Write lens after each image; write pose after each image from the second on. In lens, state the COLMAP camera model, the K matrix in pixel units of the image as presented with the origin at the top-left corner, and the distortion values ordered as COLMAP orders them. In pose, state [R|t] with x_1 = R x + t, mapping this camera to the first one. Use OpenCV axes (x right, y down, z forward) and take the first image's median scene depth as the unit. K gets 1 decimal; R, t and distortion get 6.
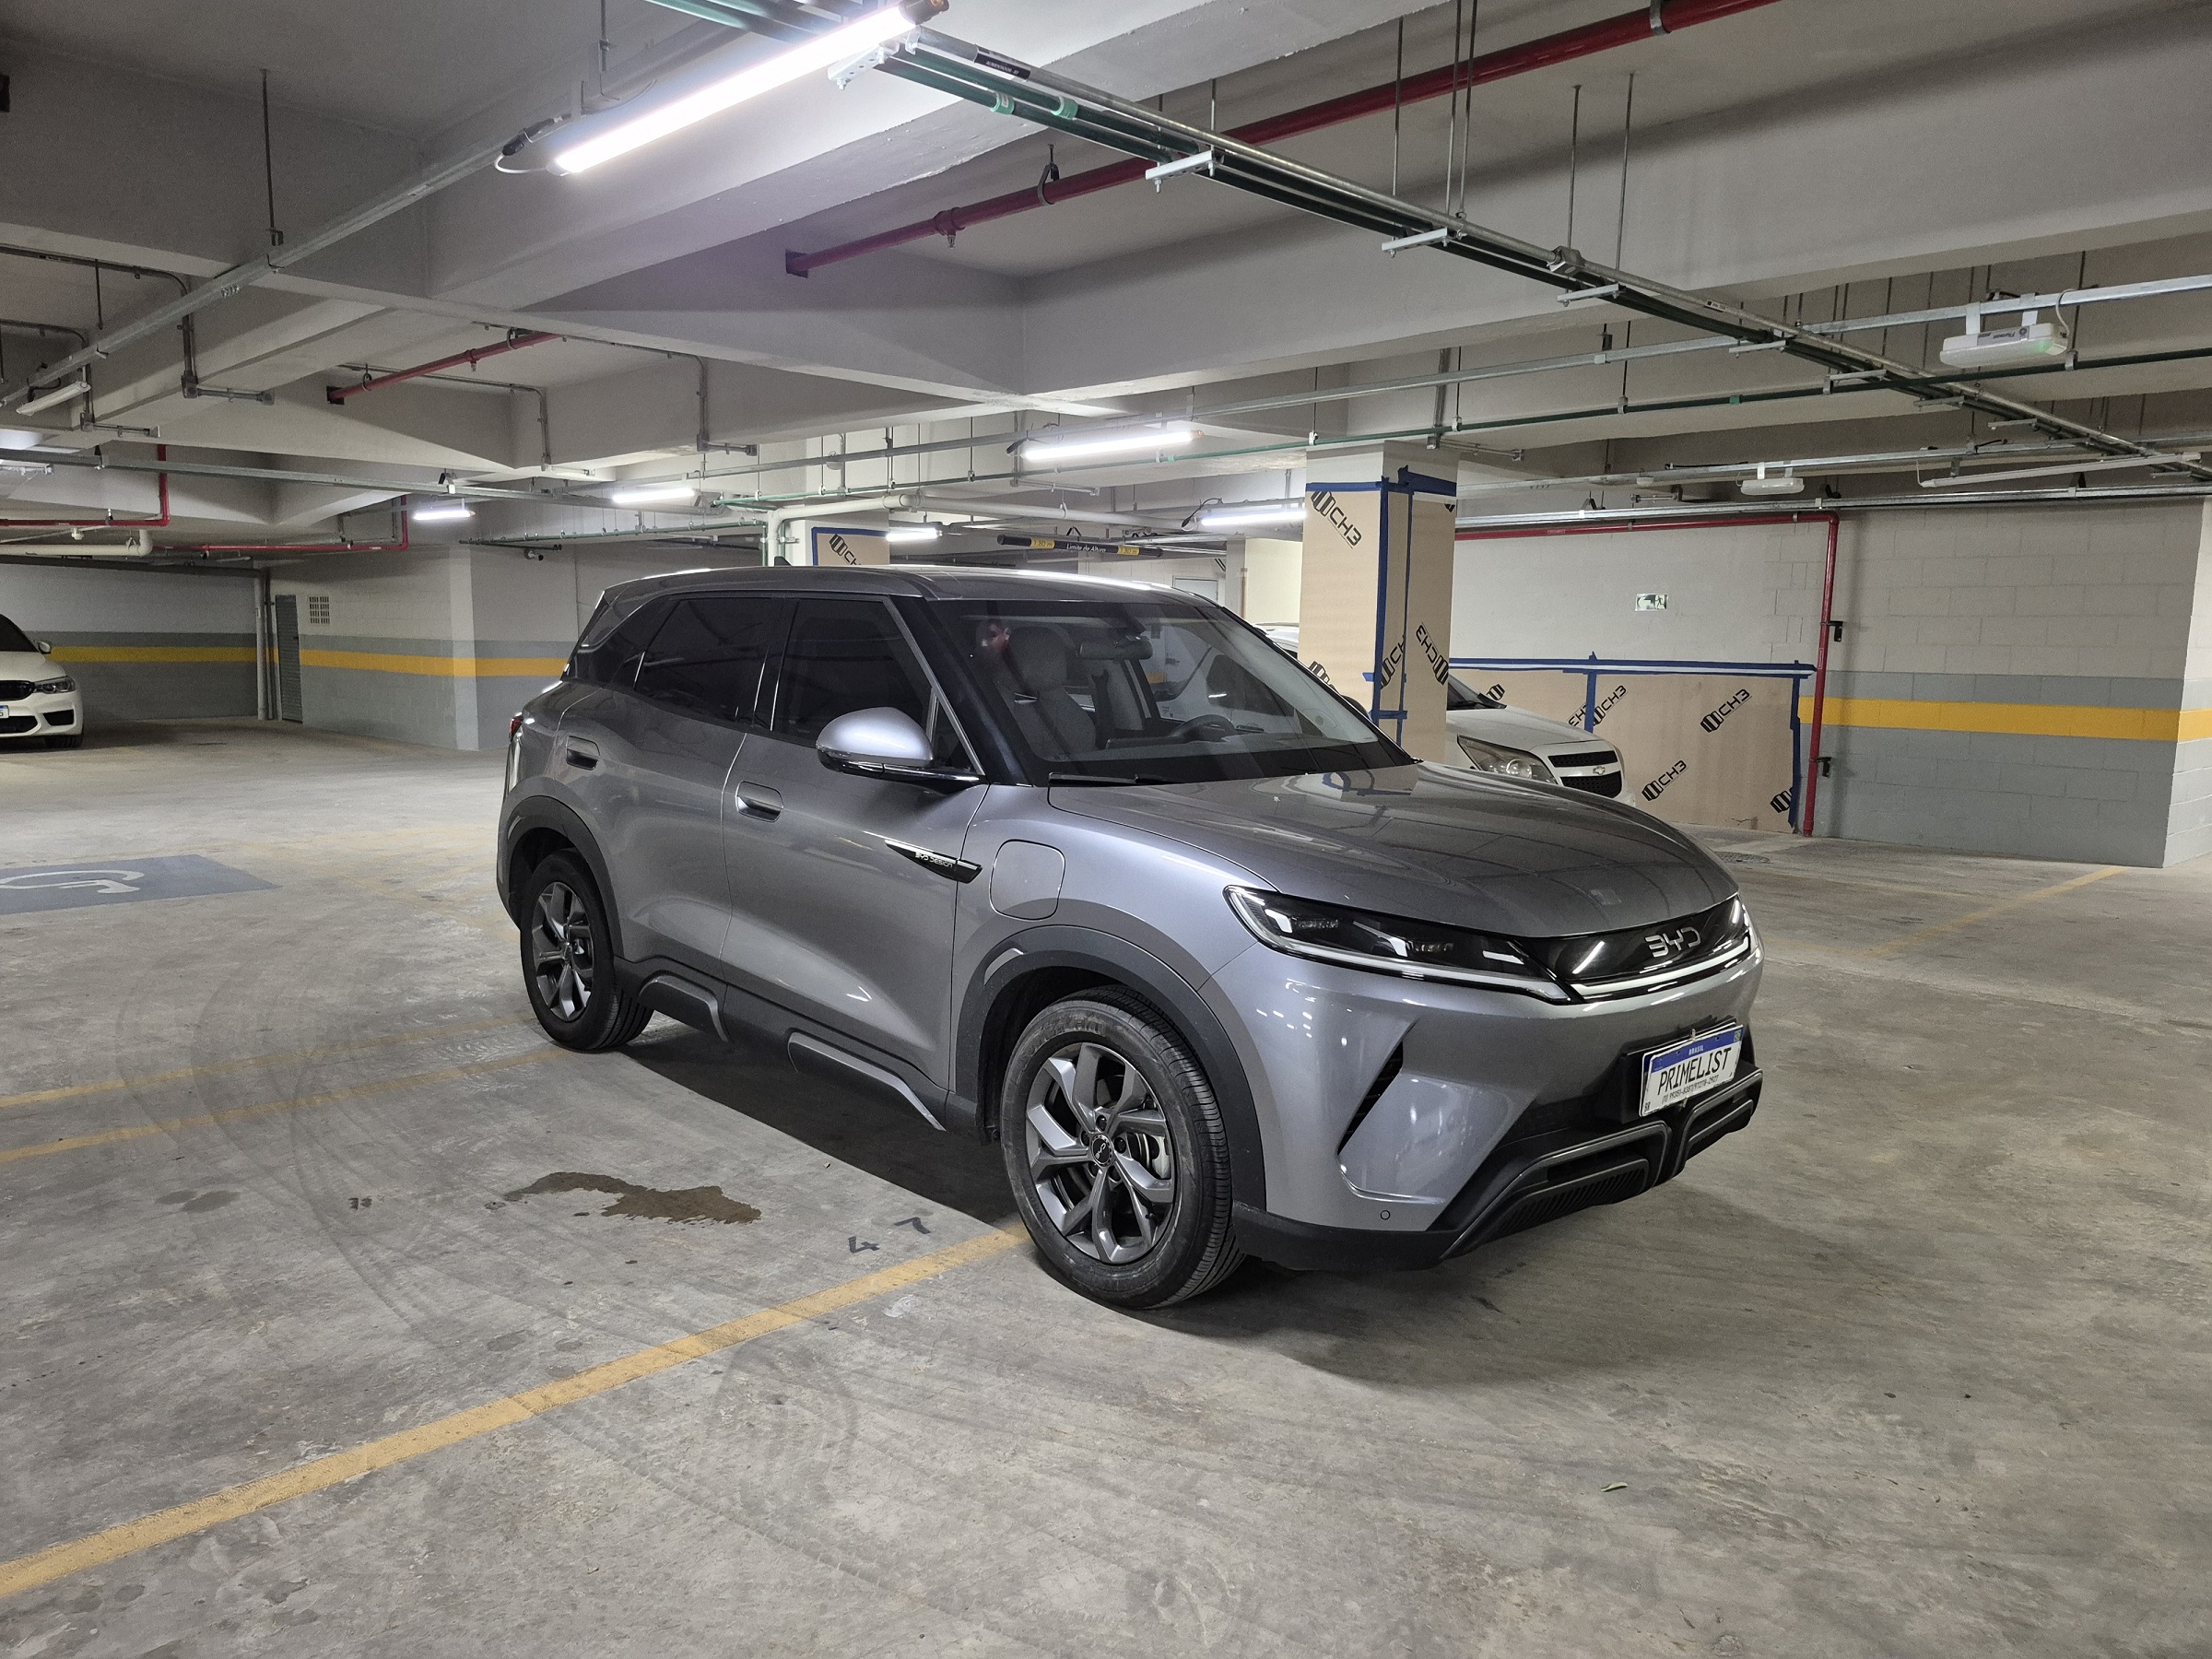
lens RADIAL K [[1518.0, 0, 1080.9], [0, 1518.0, 840.2], [0, 0, 1]] dist [0.090564, -0.111222]
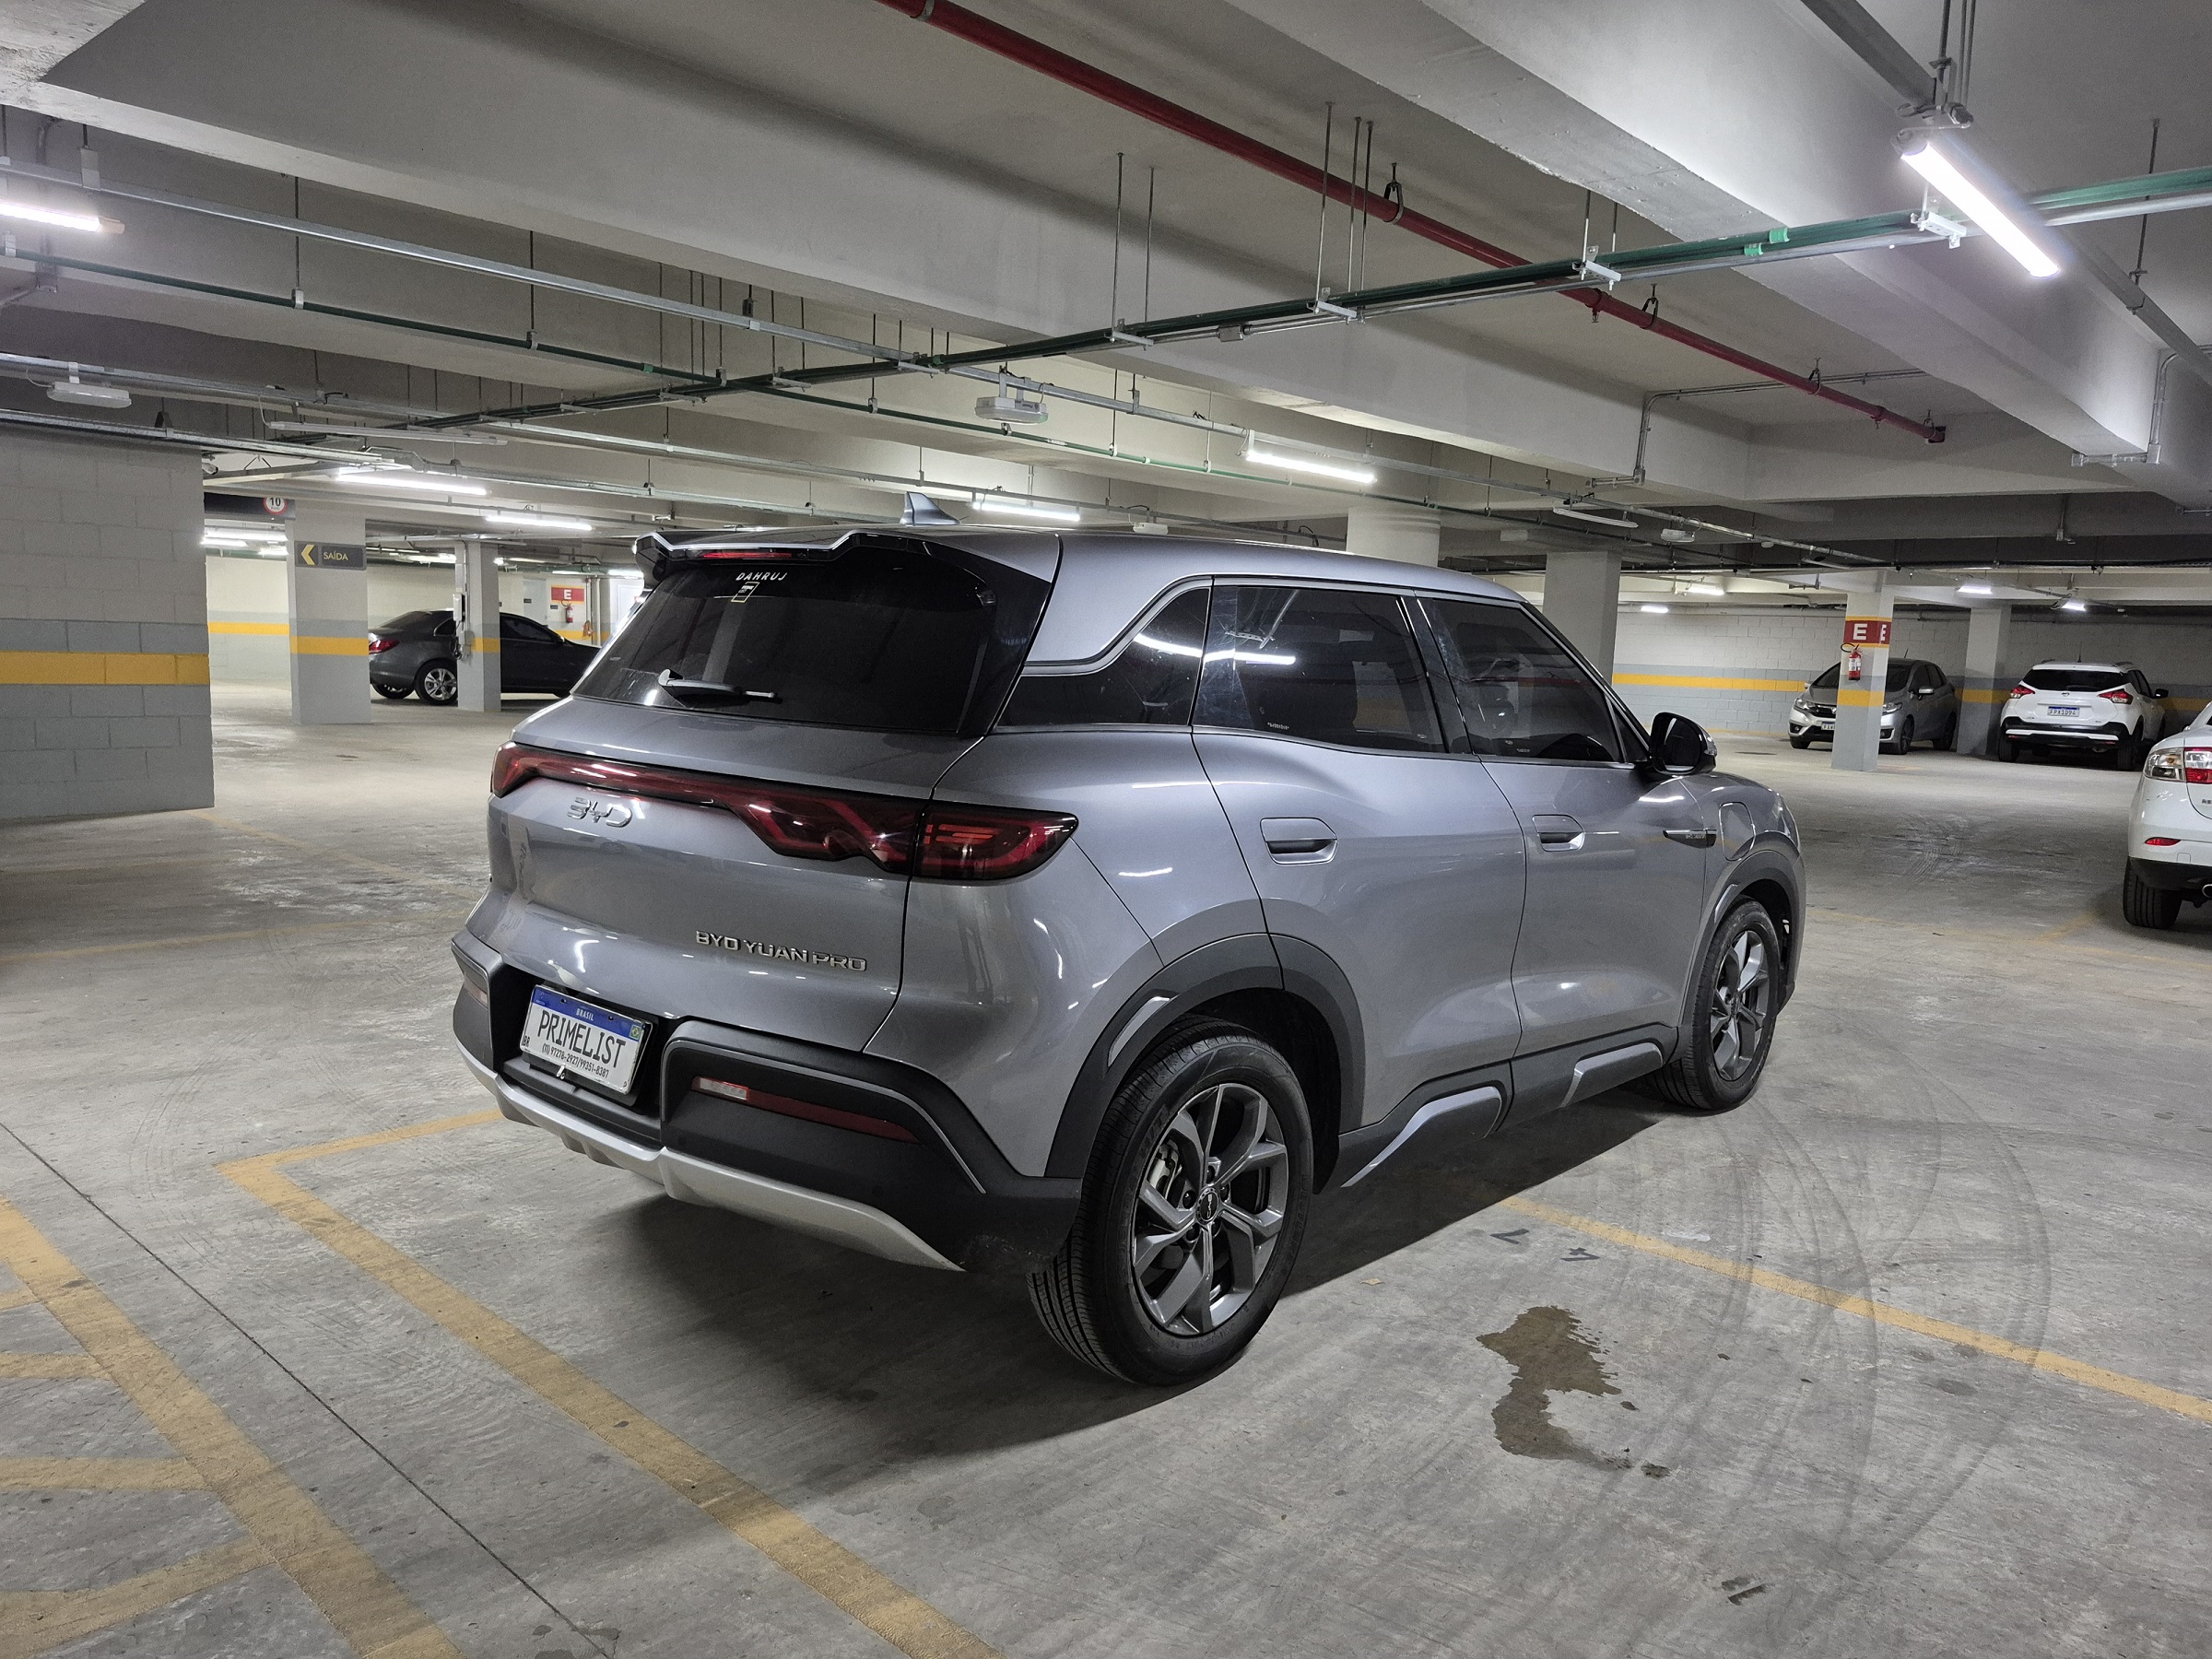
lens RADIAL K [[1543.4, 0, 1101.3], [0, 1543.4, 837.5], [0, 0, 1]] dist [0.092981, -0.114627]
pose [[-0.079418, -0.144413, 0.986325, -1.064124], [0.091746, 0.984192, 0.151488, -0.183428], [-0.992611, 0.102522, -0.064913, 1.319263]]
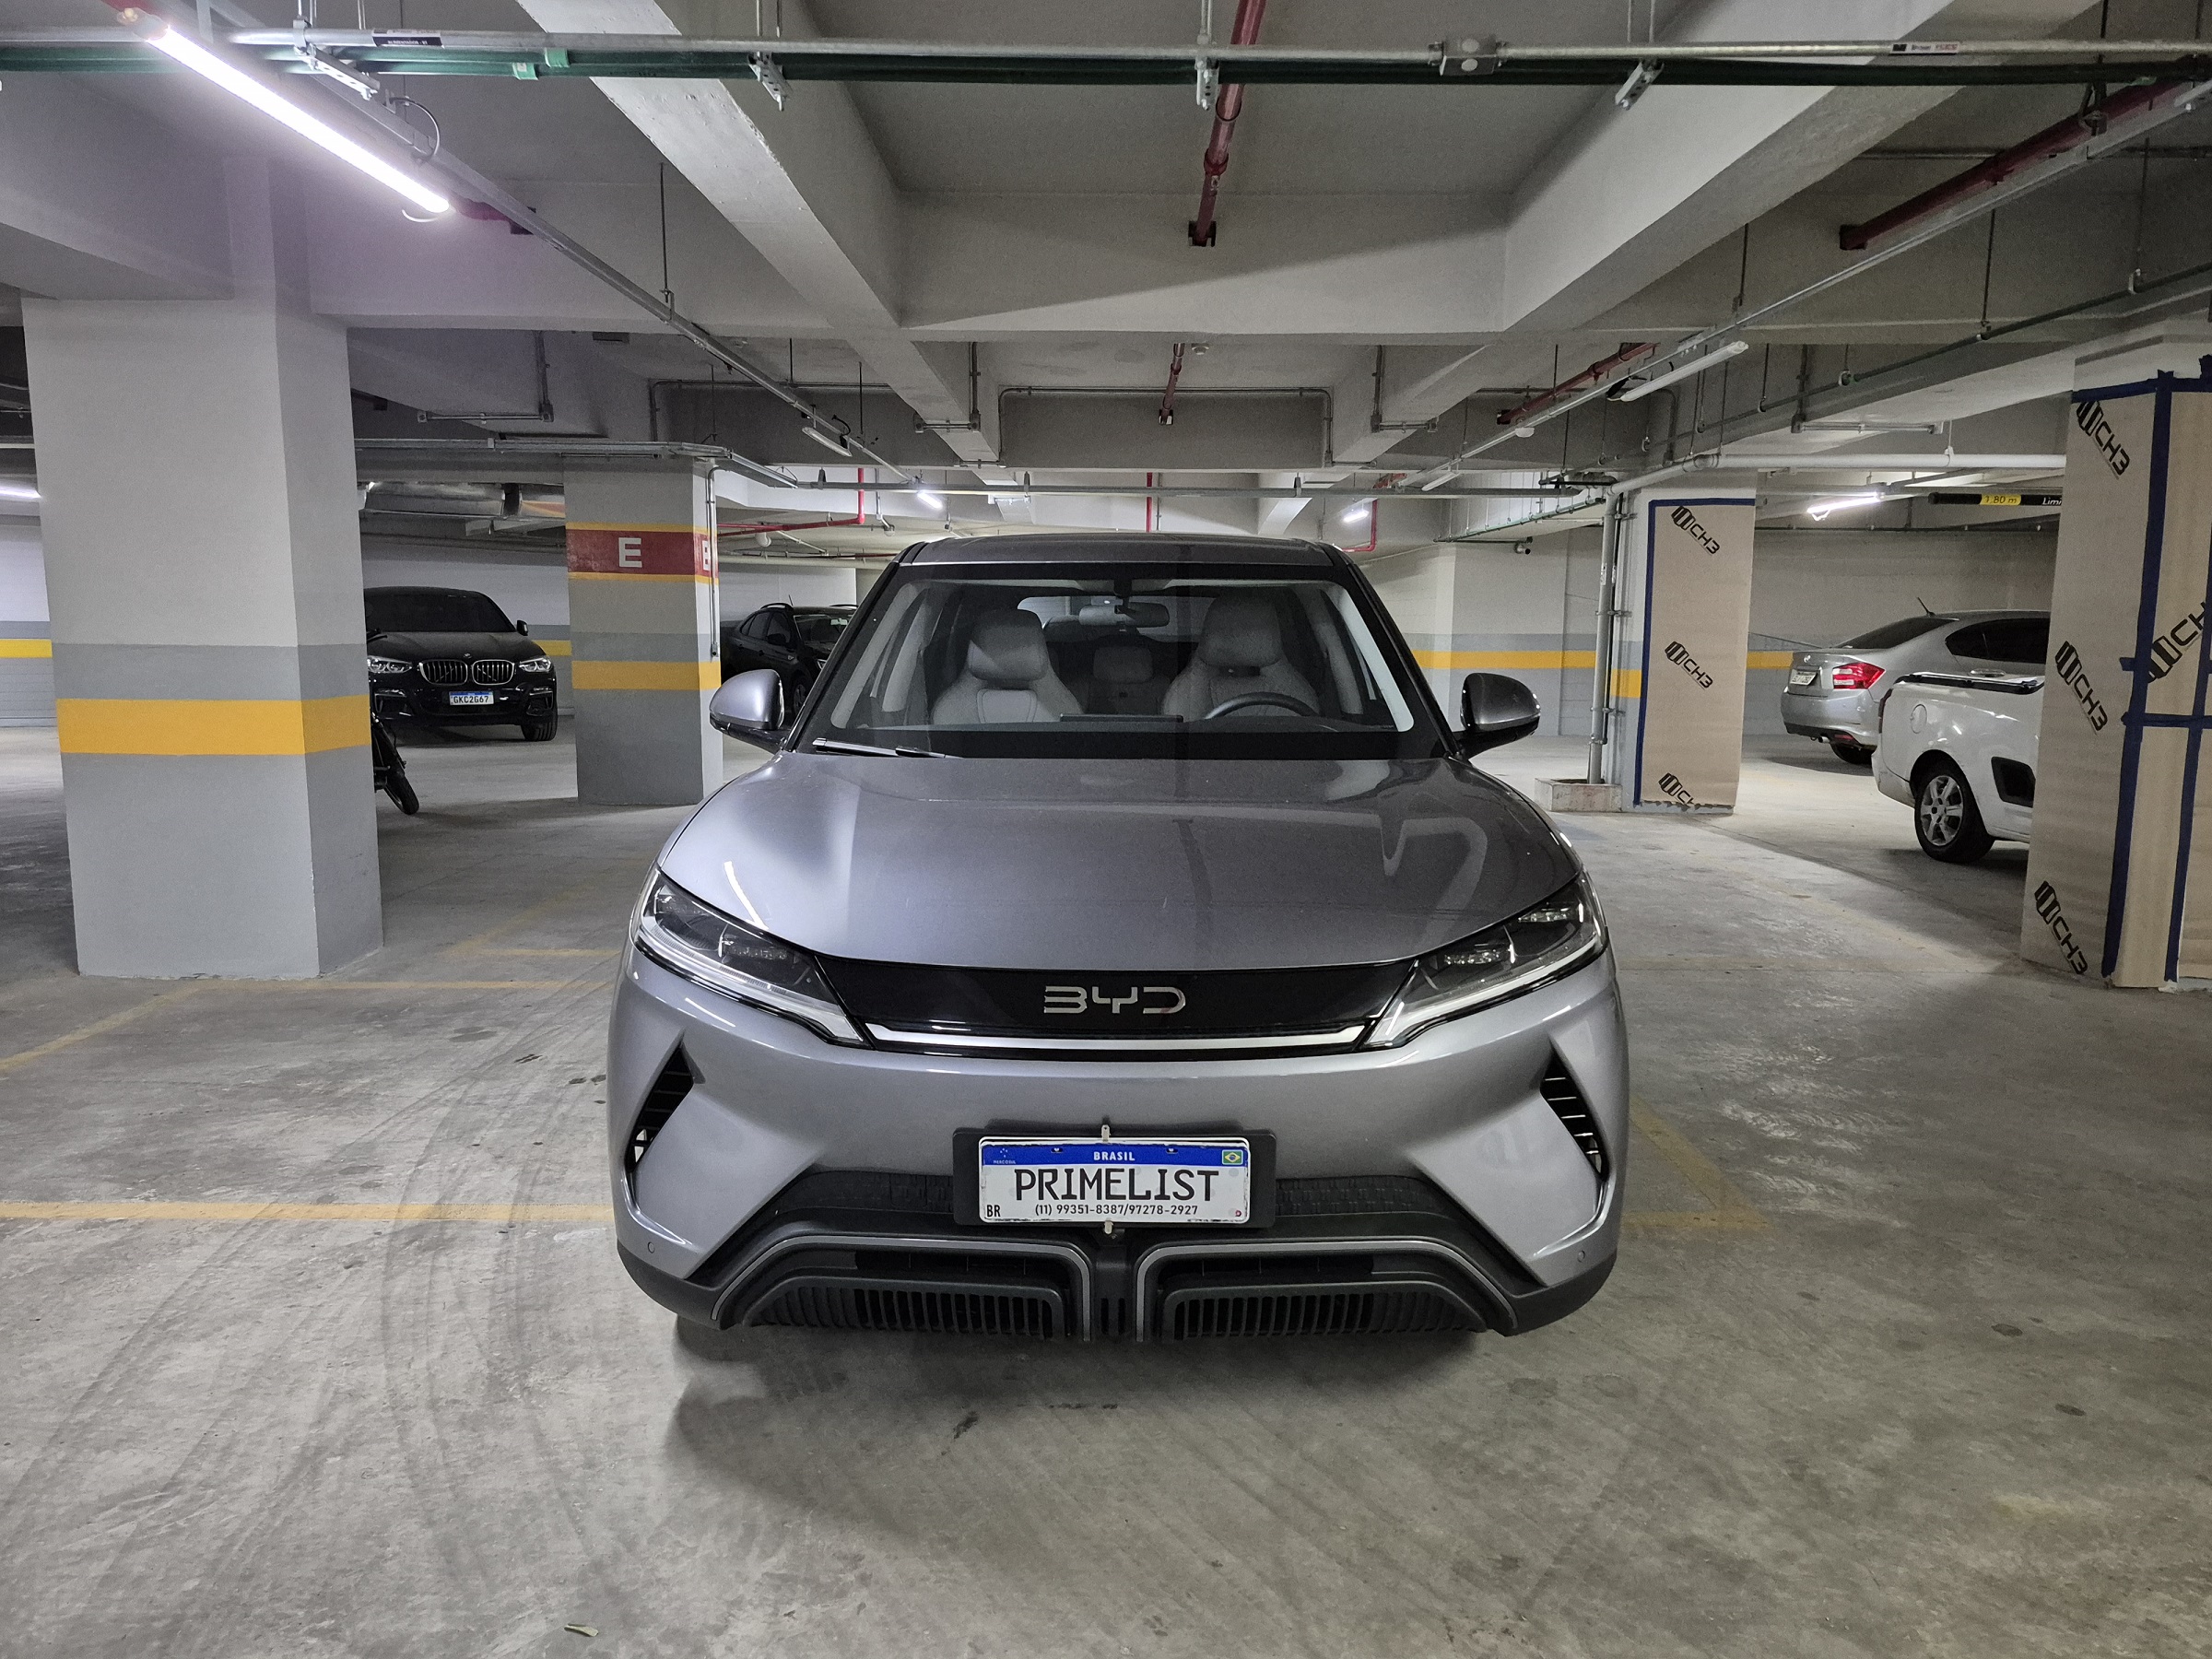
lens RADIAL K [[1536.2, 0, 1114.8], [0, 1536.2, 815.5], [0, 0, 1]] dist [0.036662, -0.028189]
pose [[0.730166, 0.077632, -0.678845, 0.754474], [-0.087532, 0.995966, 0.019747, -0.030374], [0.677640, 0.045002, 0.734016, 0.409570]]
